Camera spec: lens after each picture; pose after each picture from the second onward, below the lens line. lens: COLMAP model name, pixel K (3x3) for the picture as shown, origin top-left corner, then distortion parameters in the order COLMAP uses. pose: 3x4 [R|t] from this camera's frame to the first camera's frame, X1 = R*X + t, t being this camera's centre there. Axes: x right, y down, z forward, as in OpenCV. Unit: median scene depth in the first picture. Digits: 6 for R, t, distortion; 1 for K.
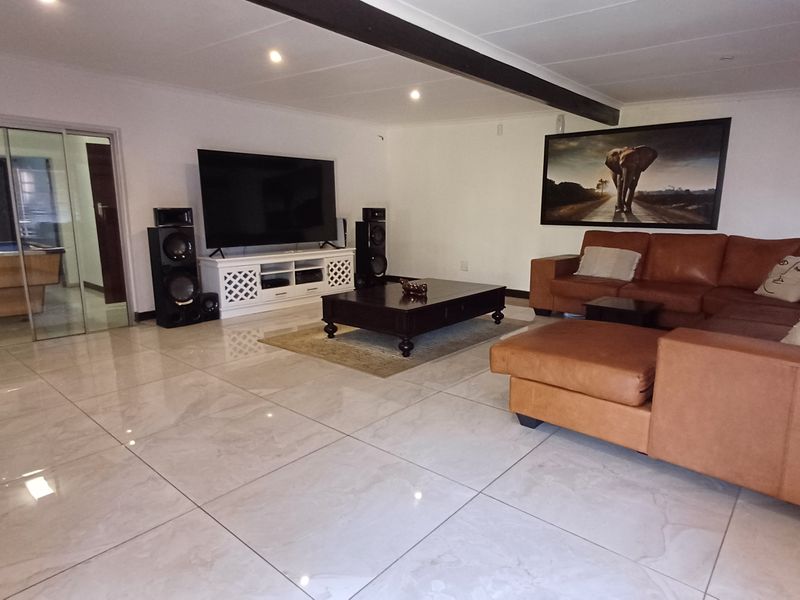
lens RADIAL K [[483.3, 0, 398.3], [0, 483.3, 301.0], [0, 0, 1]] dist [-0.005112, -0.002250]
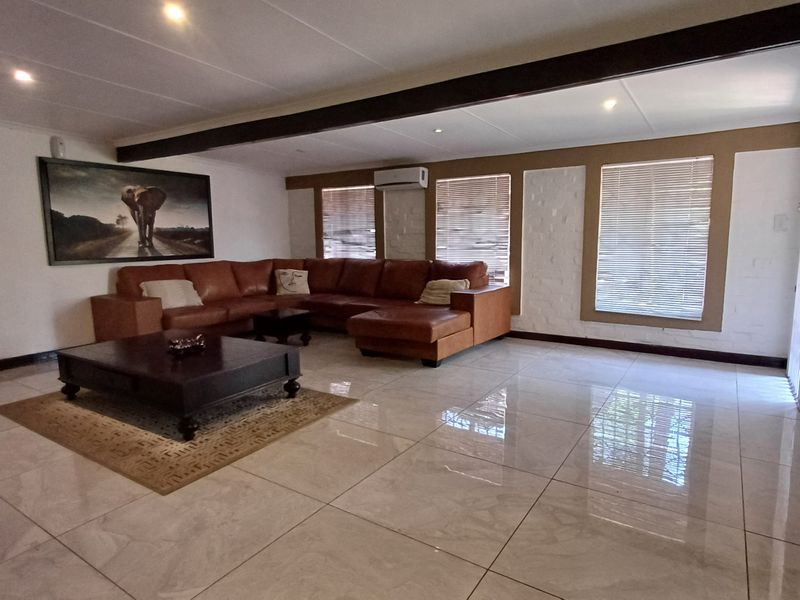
lens RADIAL K [[483.3, 0, 402.1], [0, 483.3, 303.8], [0, 0, 1]] dist [-0.005112, -0.002250]
pose [[-0.141368, -0.141679, 0.979766, -0.671062], [0.194419, 0.966459, 0.167807, -0.133926], [-0.970678, 0.214207, -0.109081, 0.606710]]
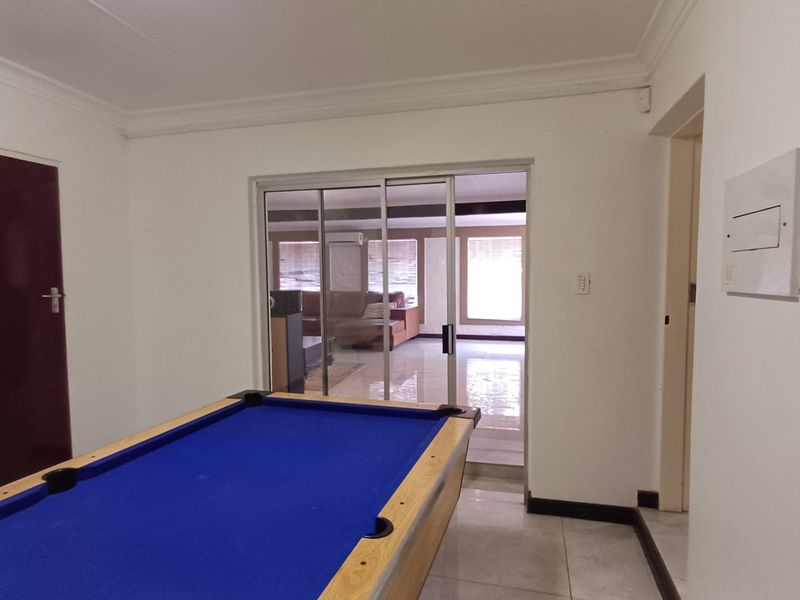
lens RADIAL K [[483.3, 0, 397.0], [0, 483.3, 299.0], [0, 0, 1]] dist [-0.005112, -0.002250]
pose [[-0.455271, -0.053155, 0.888765, -1.279174], [0.168440, 0.975048, 0.144599, -0.259697], [-0.874275, 0.215535, -0.434958, 1.167991]]
